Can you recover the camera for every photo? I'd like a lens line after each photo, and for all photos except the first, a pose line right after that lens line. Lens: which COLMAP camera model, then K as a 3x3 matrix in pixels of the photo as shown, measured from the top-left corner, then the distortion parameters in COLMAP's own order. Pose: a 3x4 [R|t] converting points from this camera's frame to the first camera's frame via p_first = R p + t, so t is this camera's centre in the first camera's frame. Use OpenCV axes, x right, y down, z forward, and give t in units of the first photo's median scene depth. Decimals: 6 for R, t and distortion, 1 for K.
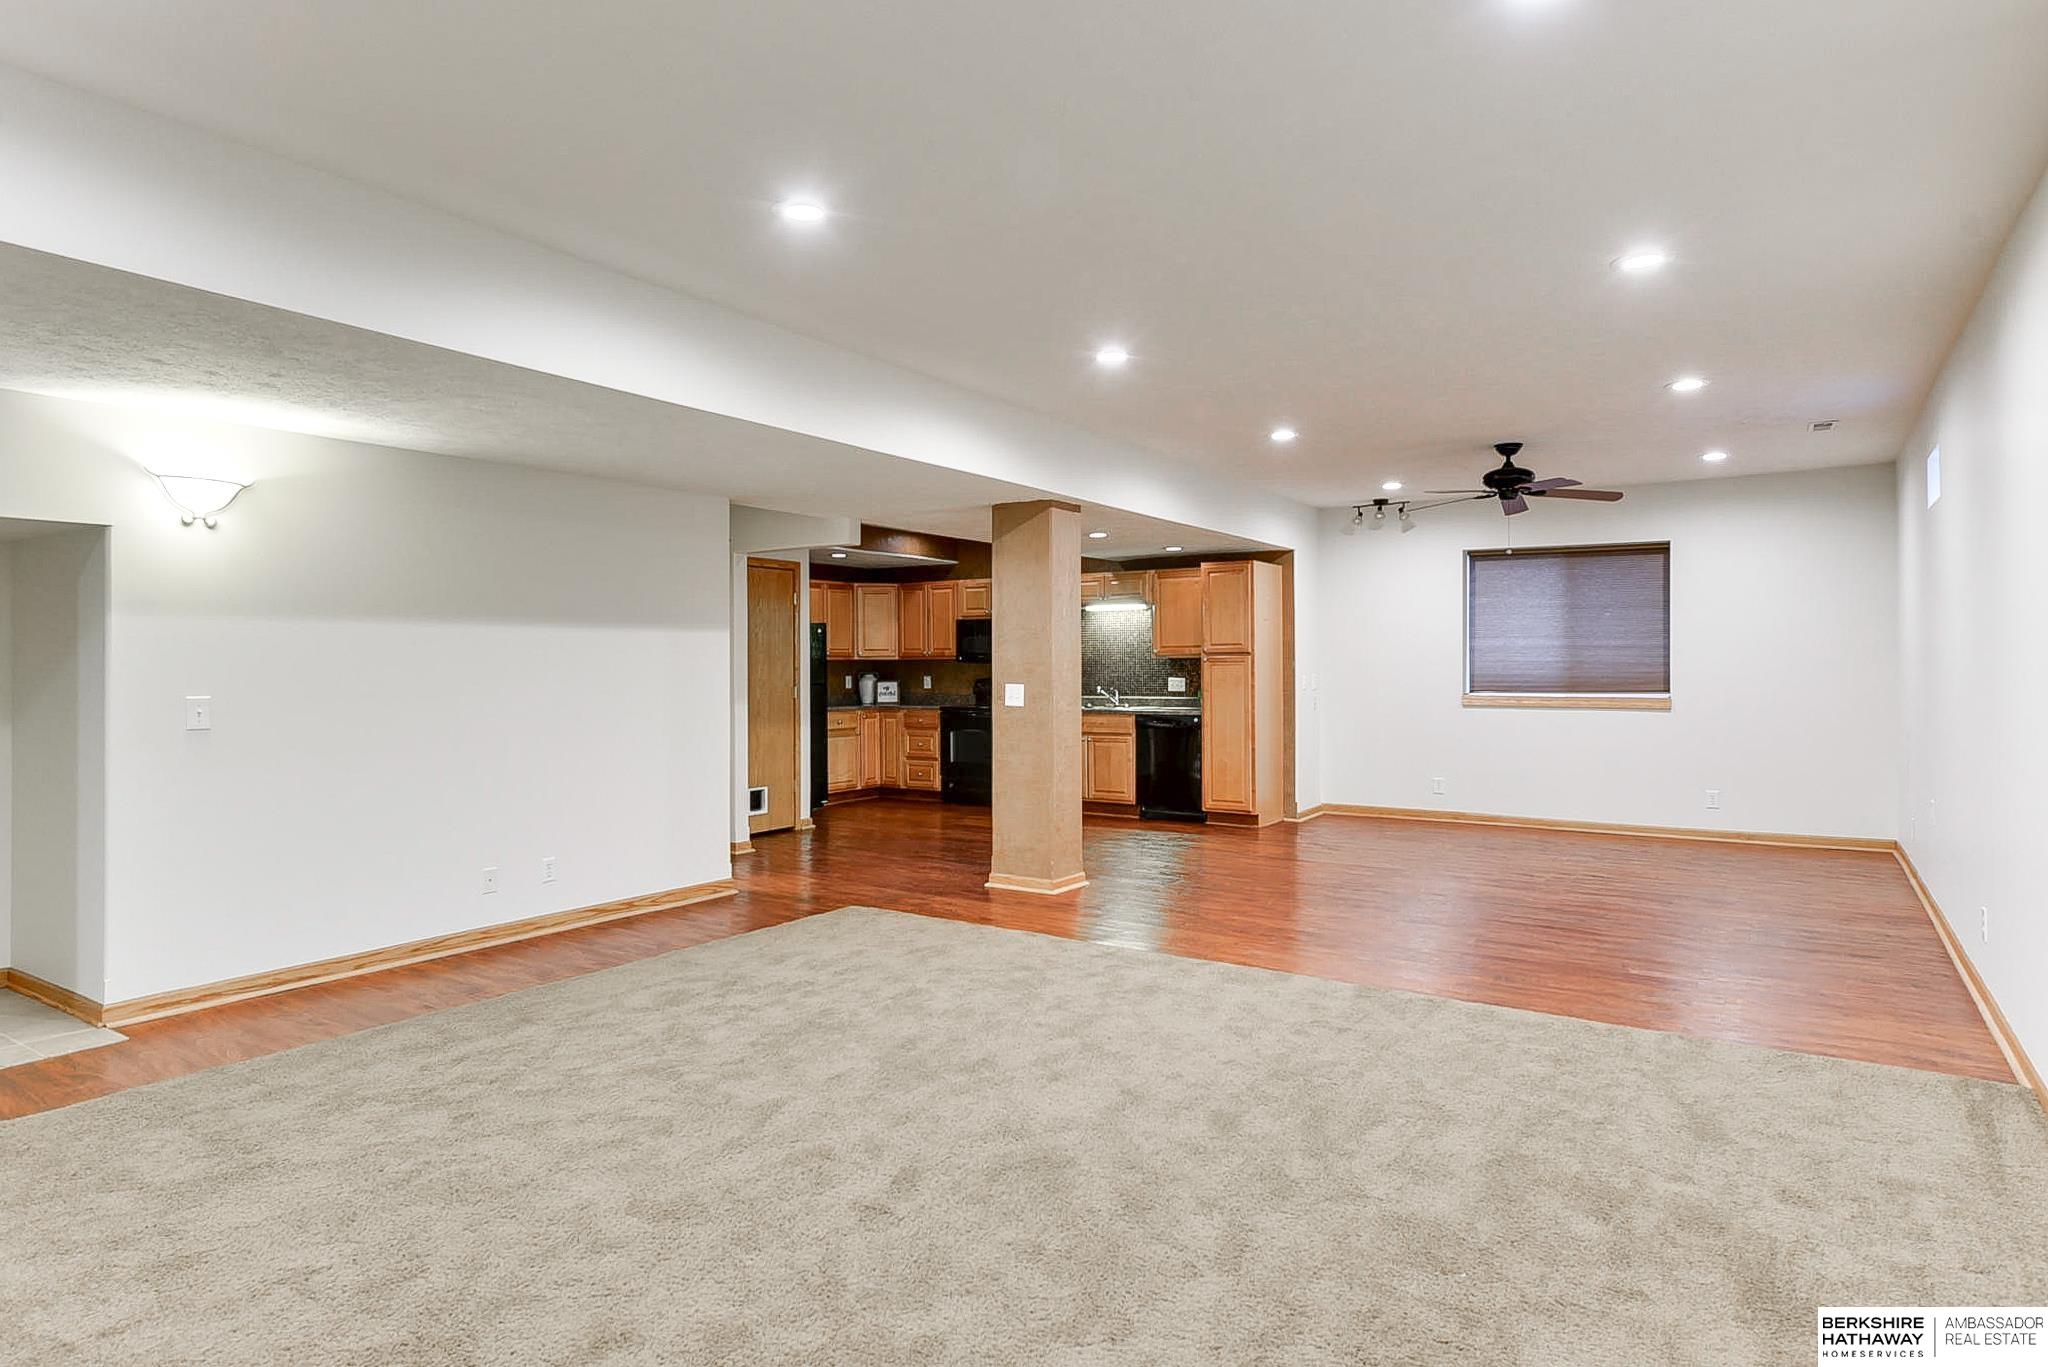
lens RADIAL K [[1163.0, 0, 1016.5], [0, 1163.0, 669.5], [0, 0, 1]] dist [0.000370, -0.001746]
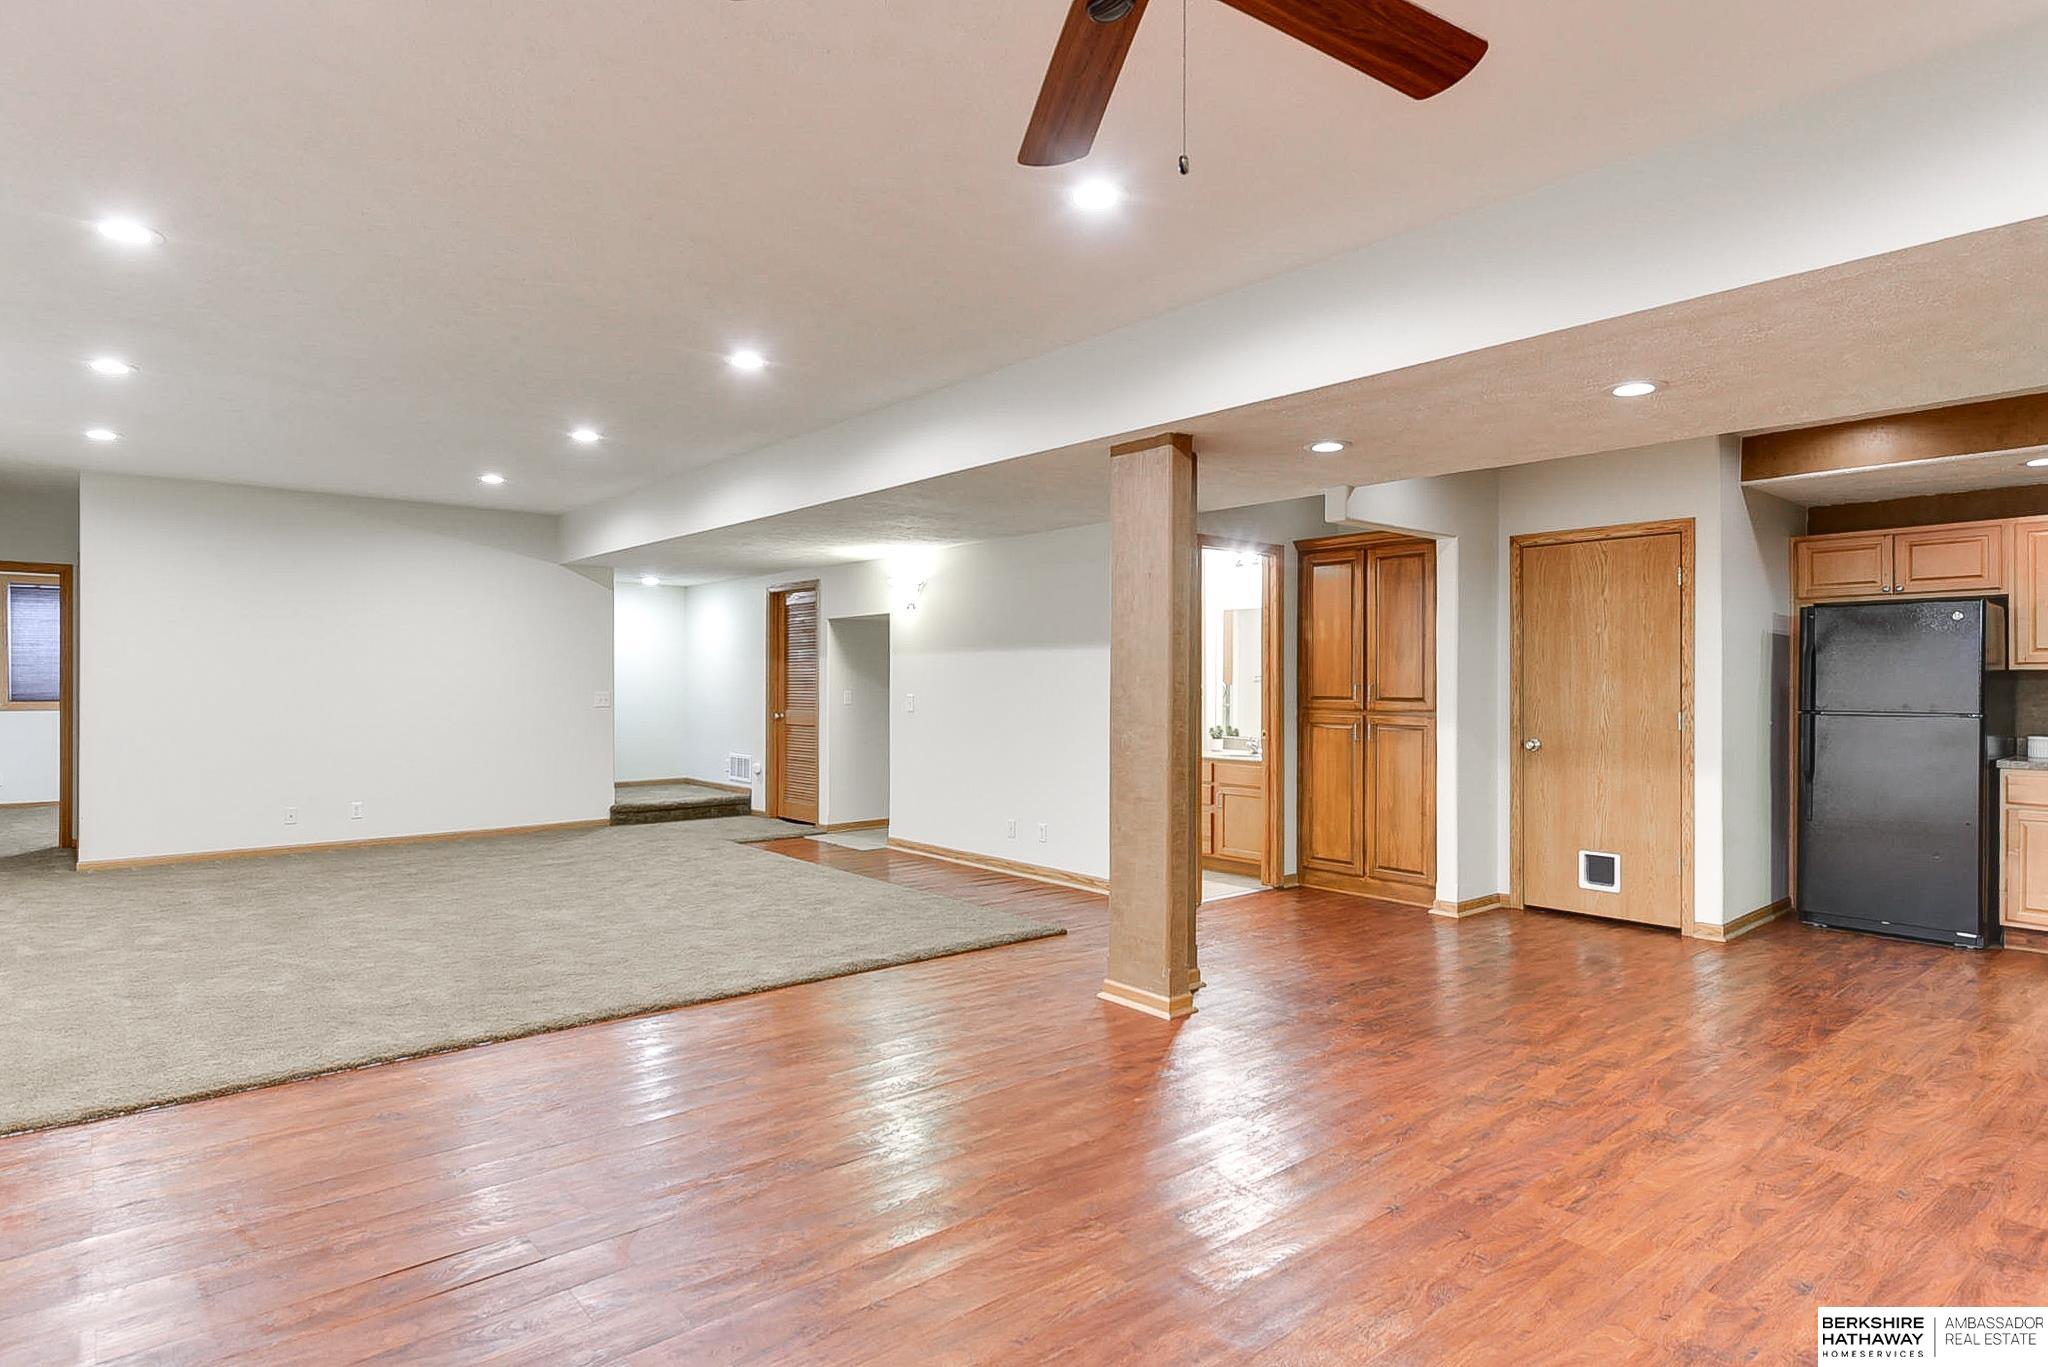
lens RADIAL K [[1099.1, 0, 1024.0], [0, 1099.1, 683.5], [0, 0, 1]] dist [0.009447, 0.000348]
pose [[-0.282351, 0.000581, -0.959311, 0.498881], [-0.004030, 0.999990, 0.001792, -0.000843], [0.959303, 0.004372, -0.282346, 0.818656]]
